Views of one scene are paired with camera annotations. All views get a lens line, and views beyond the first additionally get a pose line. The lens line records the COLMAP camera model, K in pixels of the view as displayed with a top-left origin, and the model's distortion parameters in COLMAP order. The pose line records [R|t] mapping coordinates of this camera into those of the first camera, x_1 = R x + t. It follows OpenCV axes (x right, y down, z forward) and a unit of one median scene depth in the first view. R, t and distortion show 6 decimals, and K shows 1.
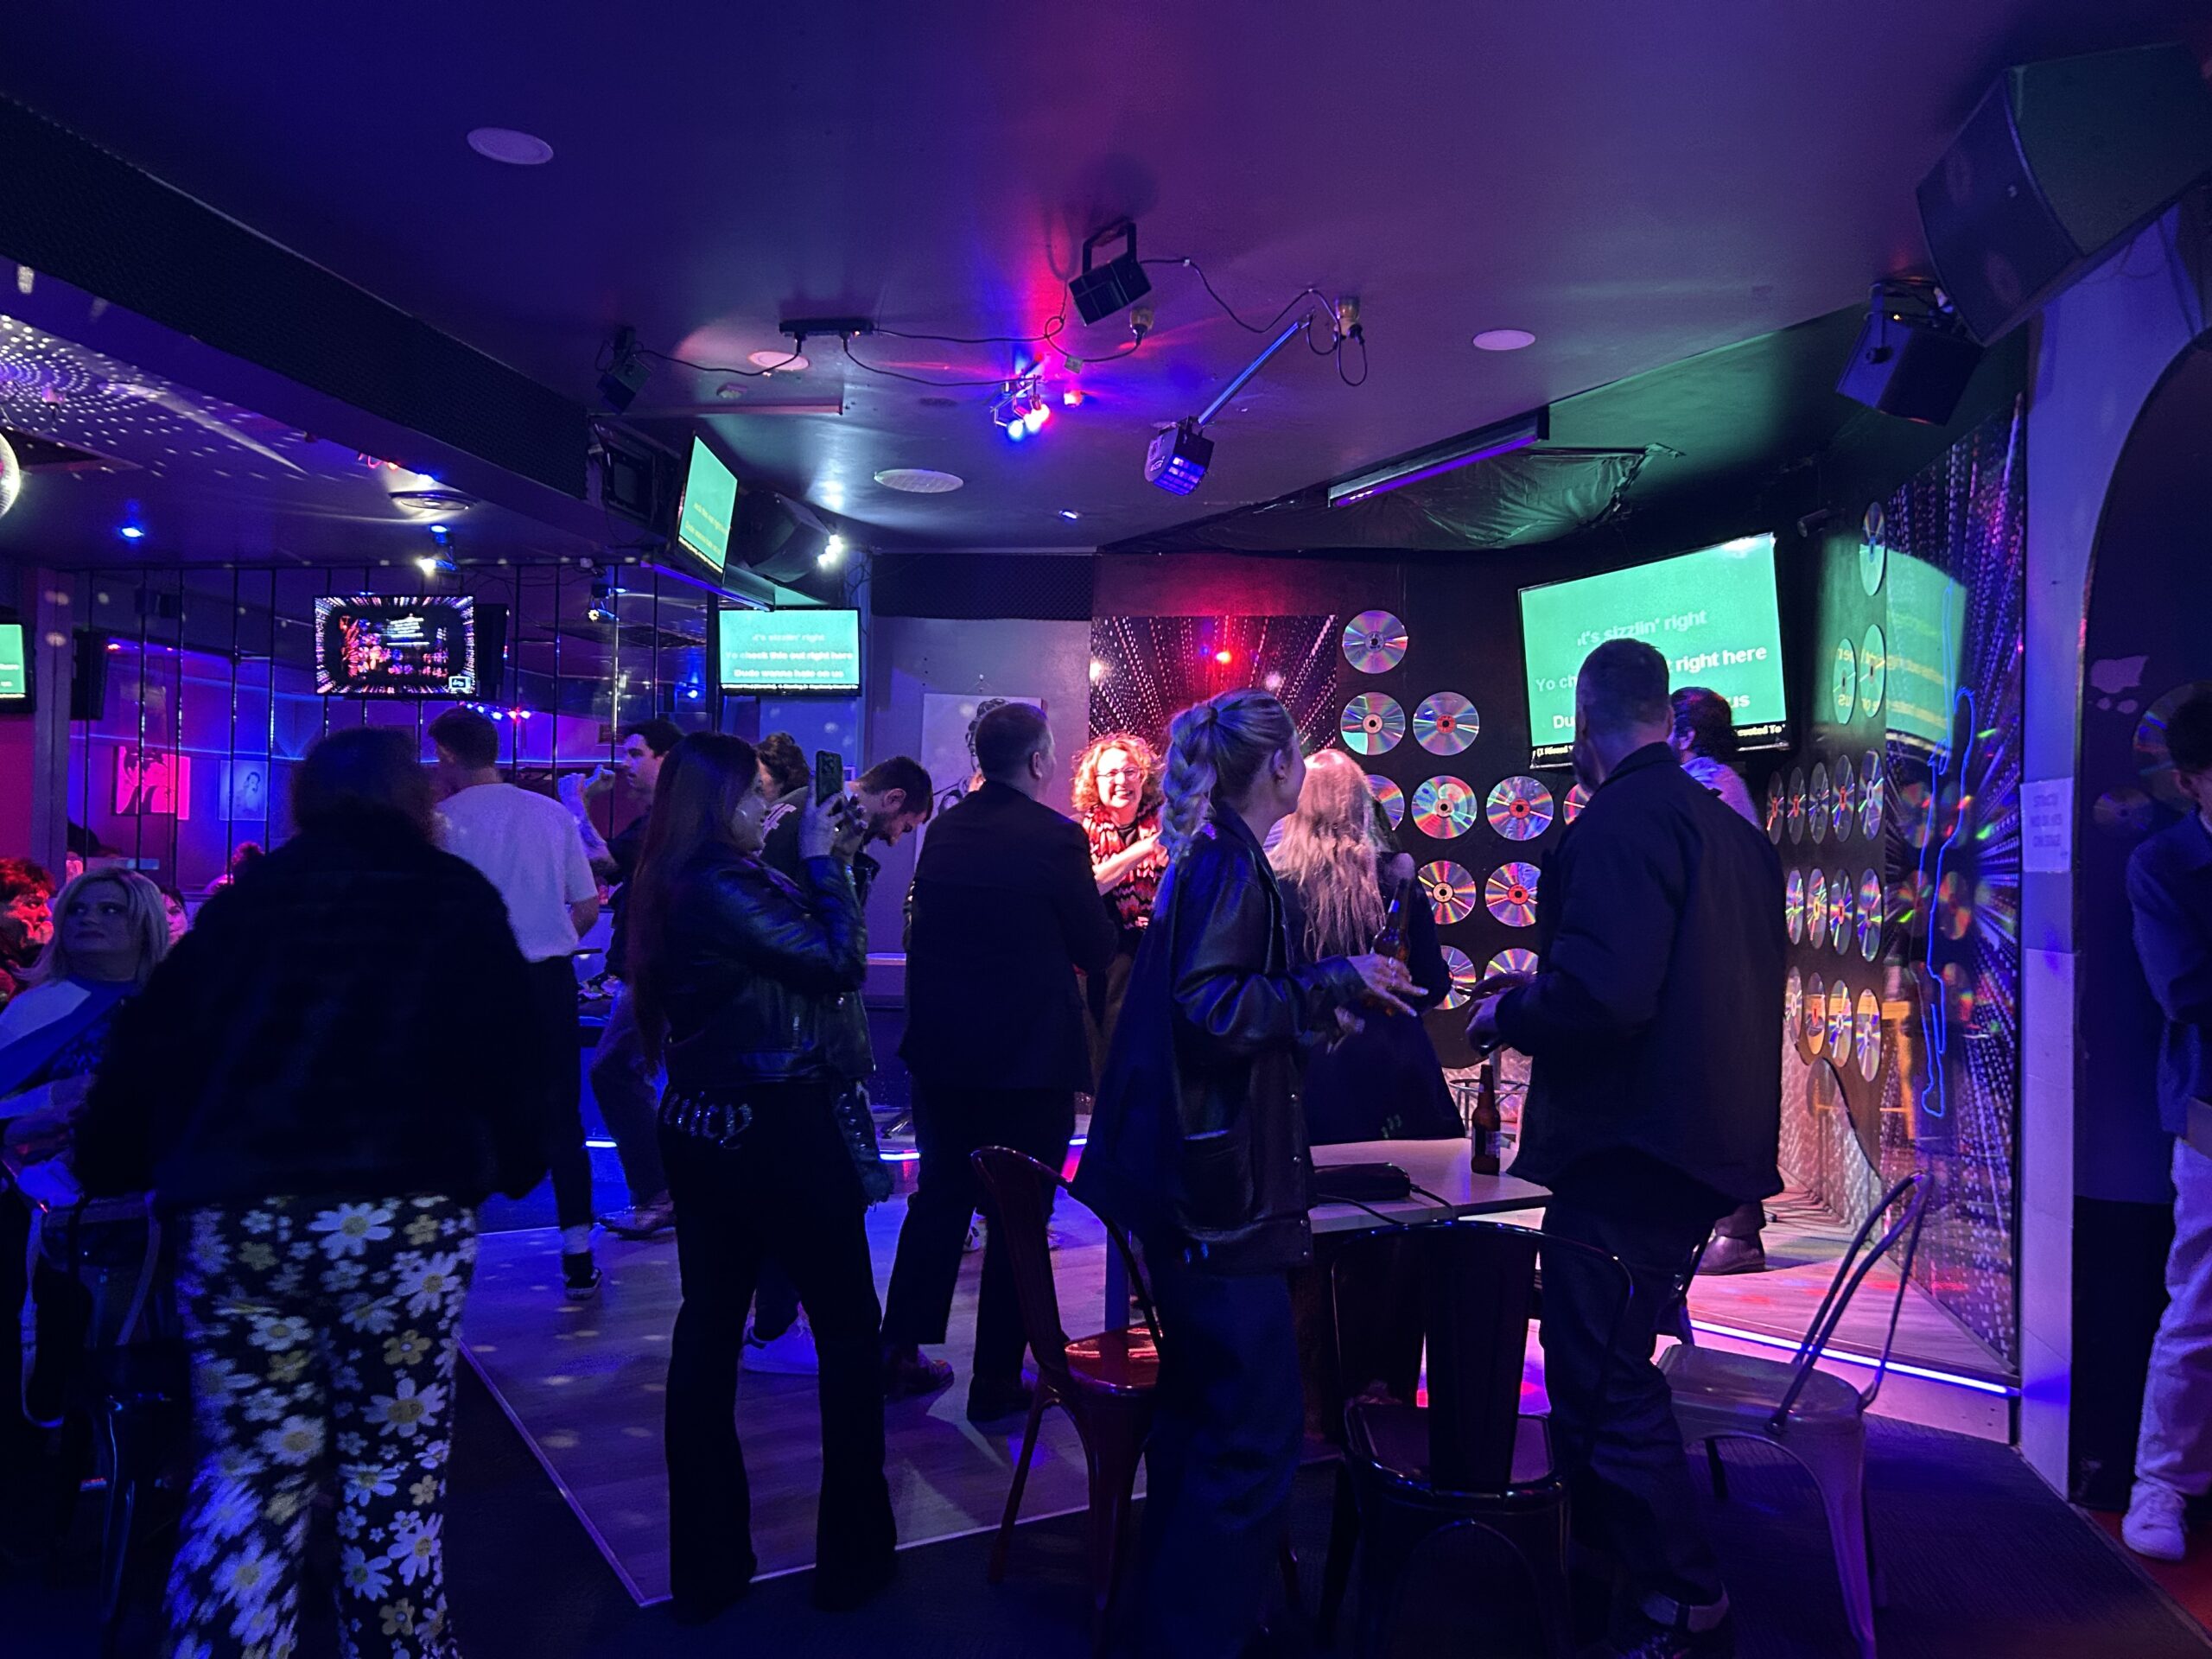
lens RADIAL K [[1659.8, 0, 1106.0], [0, 1659.8, 829.5], [0, 0, 1]] dist [0.041252, -0.047021]
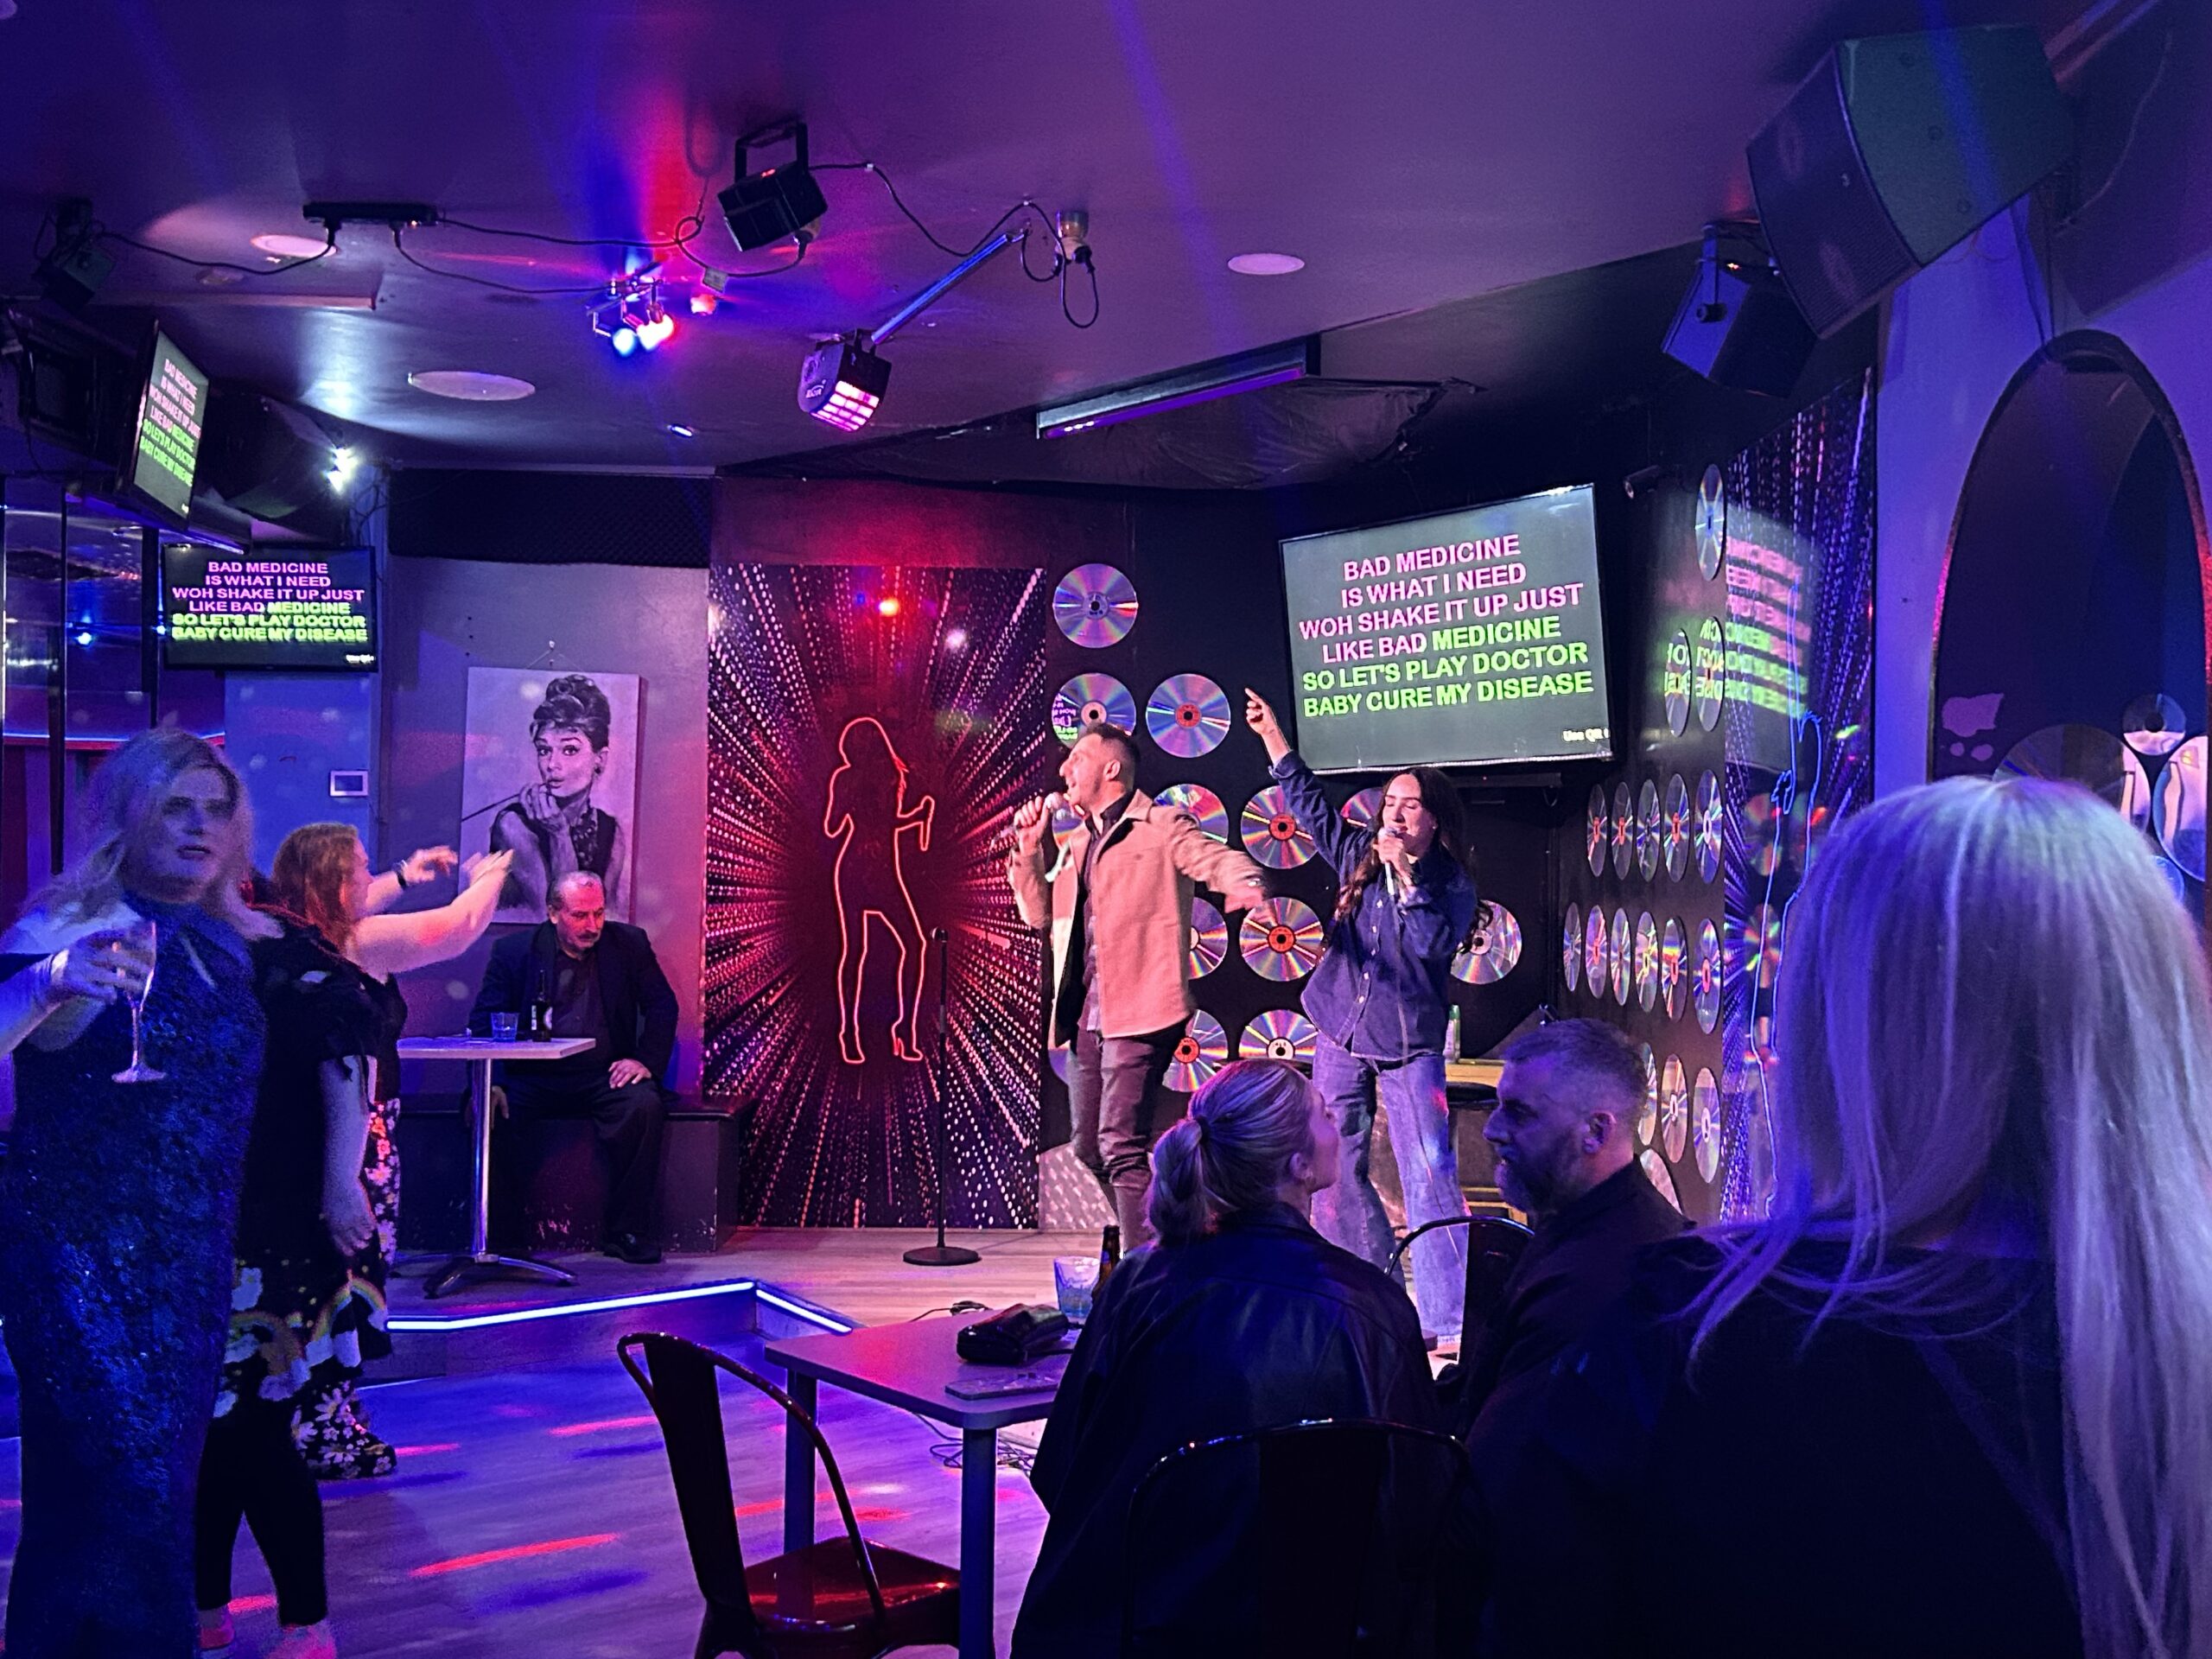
lens RADIAL K [[2400.3, 0, 1106.0], [0, 2400.3, 829.5], [0, 0, 1]] dist [0.228291, -0.653716]
pose [[0.984690, -0.008285, 0.174115, -0.032381], [0.005668, 0.999863, 0.015526, -0.038072], [-0.174220, -0.014301, 0.984603, -0.102579]]
